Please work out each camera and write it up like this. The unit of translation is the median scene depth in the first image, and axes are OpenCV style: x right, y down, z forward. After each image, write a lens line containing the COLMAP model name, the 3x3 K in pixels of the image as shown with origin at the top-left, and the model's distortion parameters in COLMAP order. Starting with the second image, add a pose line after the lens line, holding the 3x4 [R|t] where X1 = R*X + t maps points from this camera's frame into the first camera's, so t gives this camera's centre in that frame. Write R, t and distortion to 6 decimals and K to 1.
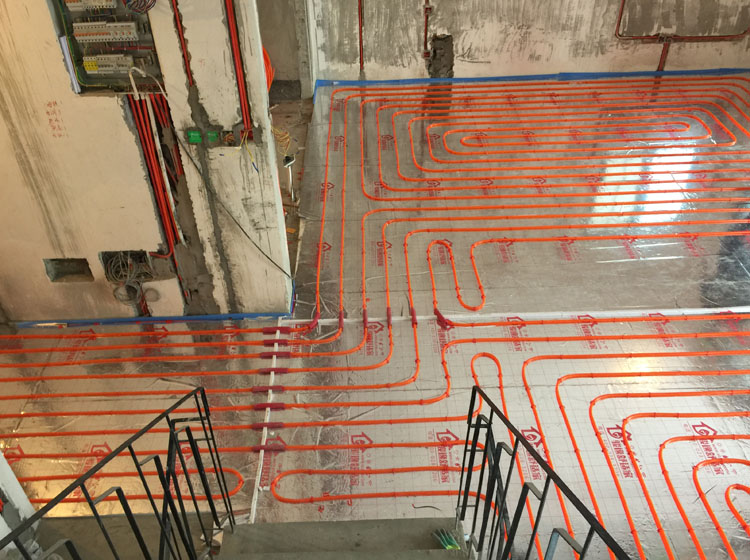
lens RADIAL K [[650.9, 0, 374.2], [0, 650.9, 281.7], [0, 0, 1]] dist [0.012183, -0.032133]
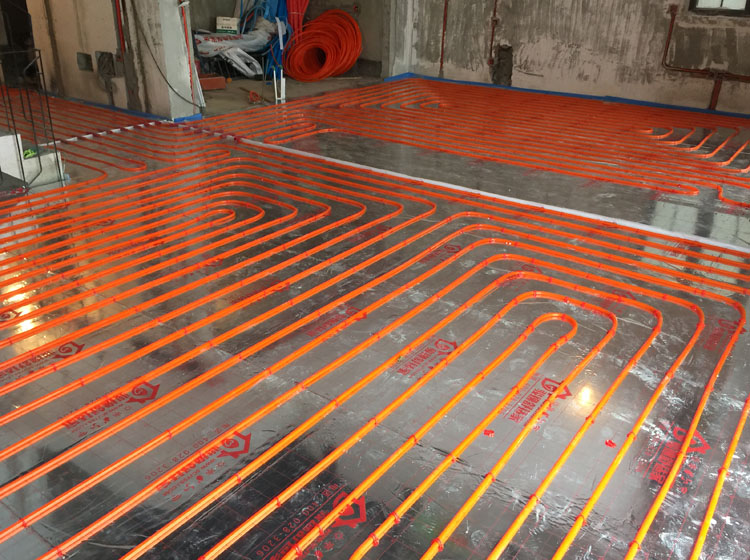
lens RADIAL K [[650.9, 0, 372.6], [0, 650.9, 277.1], [0, 0, 1]] dist [0.012183, -0.032133]
pose [[0.795716, 0.292789, -0.530198, 0.643833], [-0.399810, 0.911484, -0.096687, 0.193770], [0.454958, 0.288914, 0.842343, 0.050074]]
